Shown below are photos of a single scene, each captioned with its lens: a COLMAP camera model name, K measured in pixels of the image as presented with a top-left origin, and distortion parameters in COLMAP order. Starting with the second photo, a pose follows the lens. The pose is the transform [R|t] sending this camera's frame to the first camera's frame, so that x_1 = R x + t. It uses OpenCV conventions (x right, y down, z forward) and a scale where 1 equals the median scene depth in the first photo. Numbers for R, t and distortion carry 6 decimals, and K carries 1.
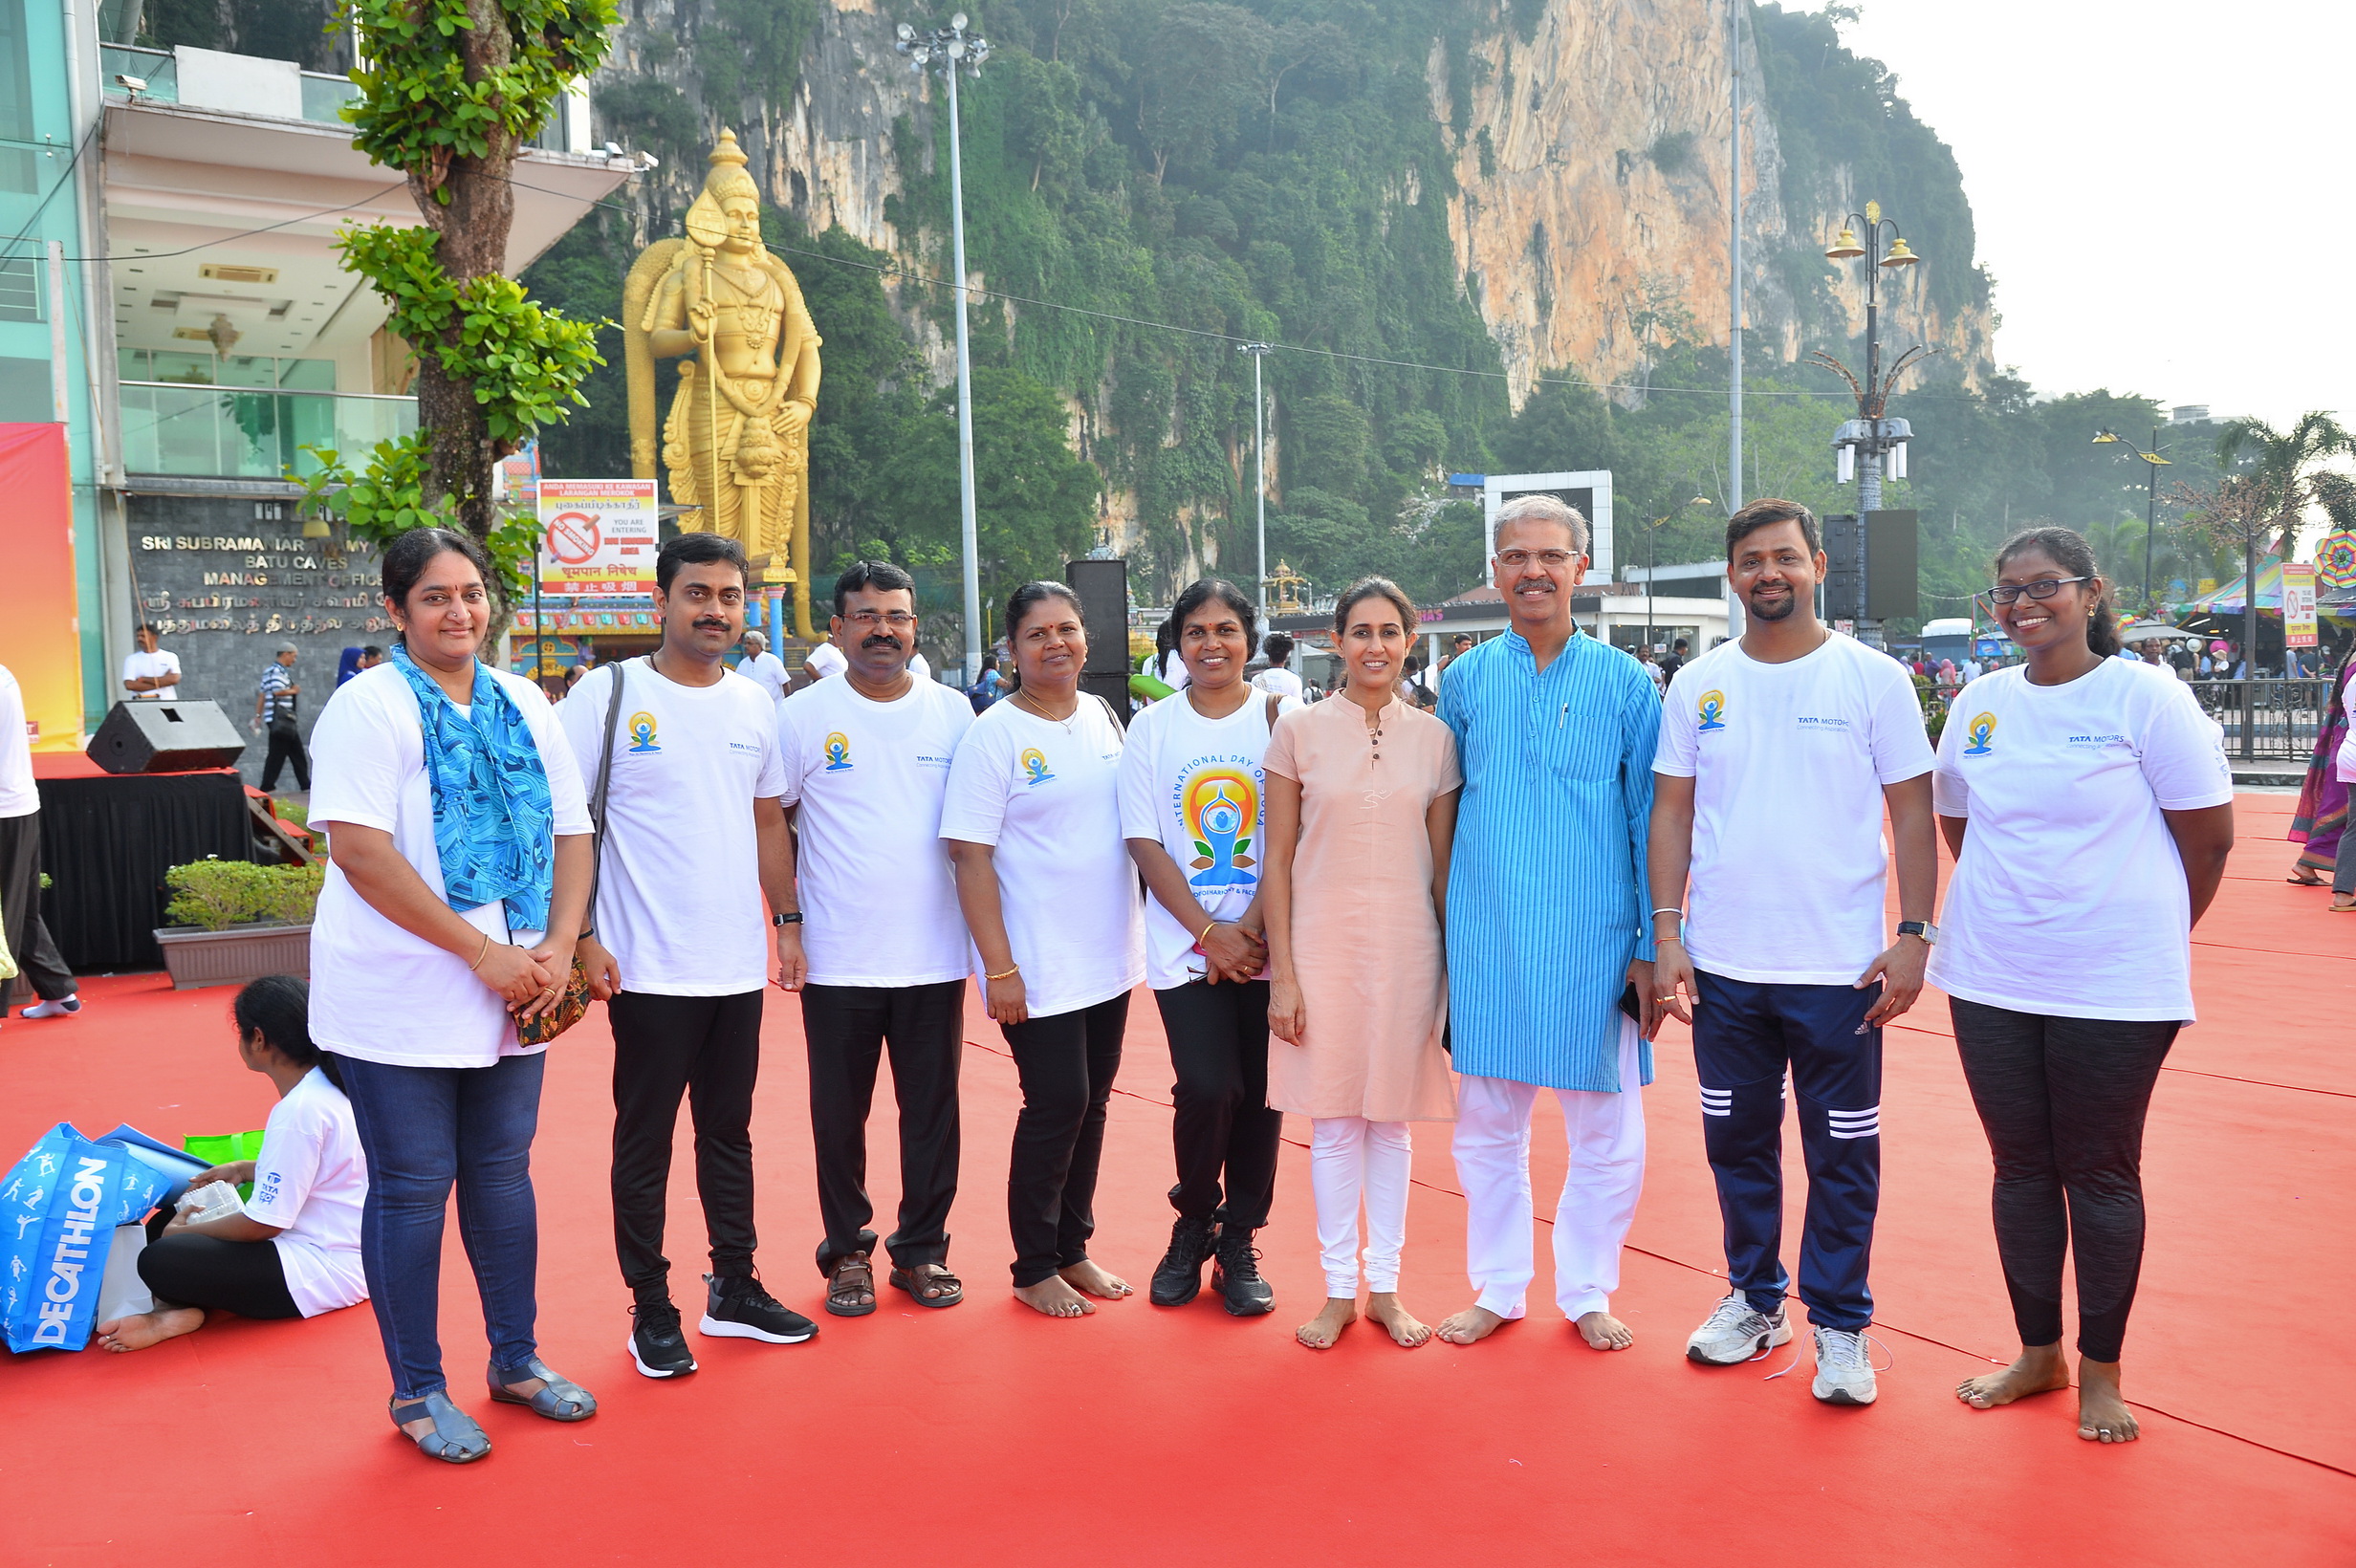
lens RADIAL K [[1942.0, 0, 1178.0], [0, 1942.0, 784.0], [0, 0, 1]] dist [-0.036970, 0.095210]
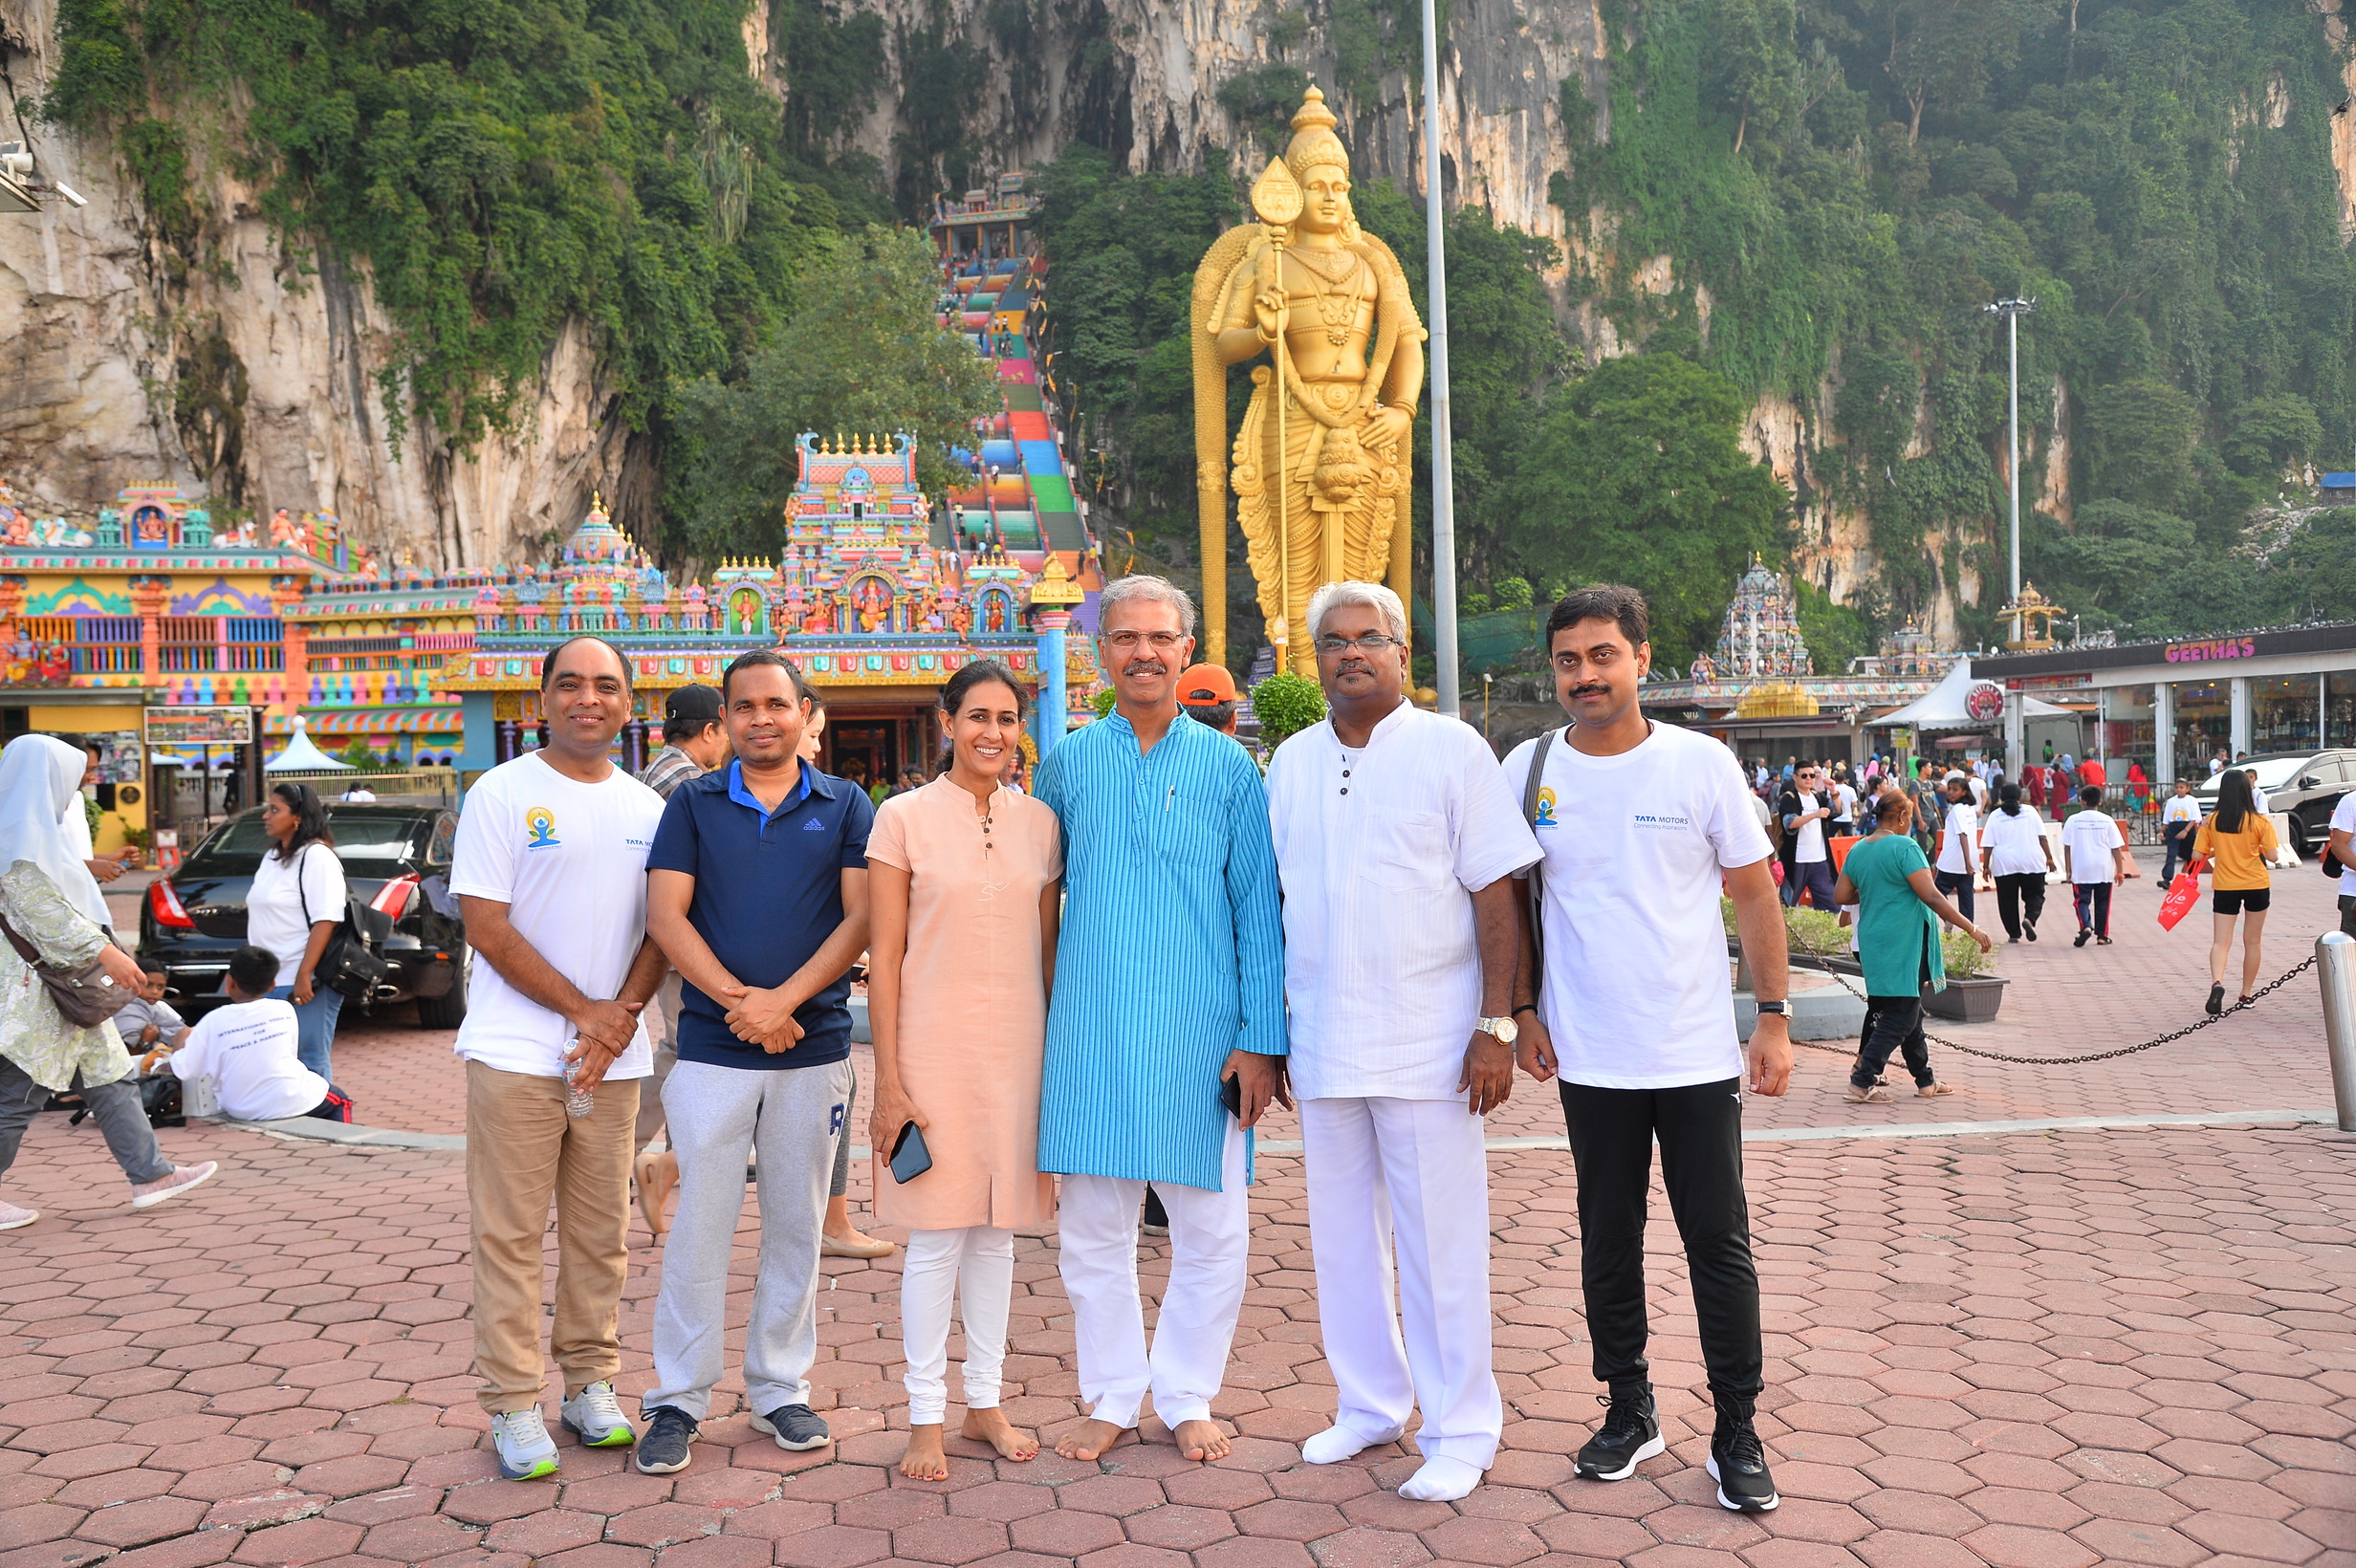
lens RADIAL K [[1997.6, 0, 1178.0], [0, 1997.6, 784.0], [0, 0, 1]] dist [-0.027826, 0.110935]
pose [[0.925288, 0.009960, -0.379134, 0.030622], [-0.022611, 0.999326, -0.028930, -0.008948], [0.378590, 0.035341, 0.924890, 0.142315]]
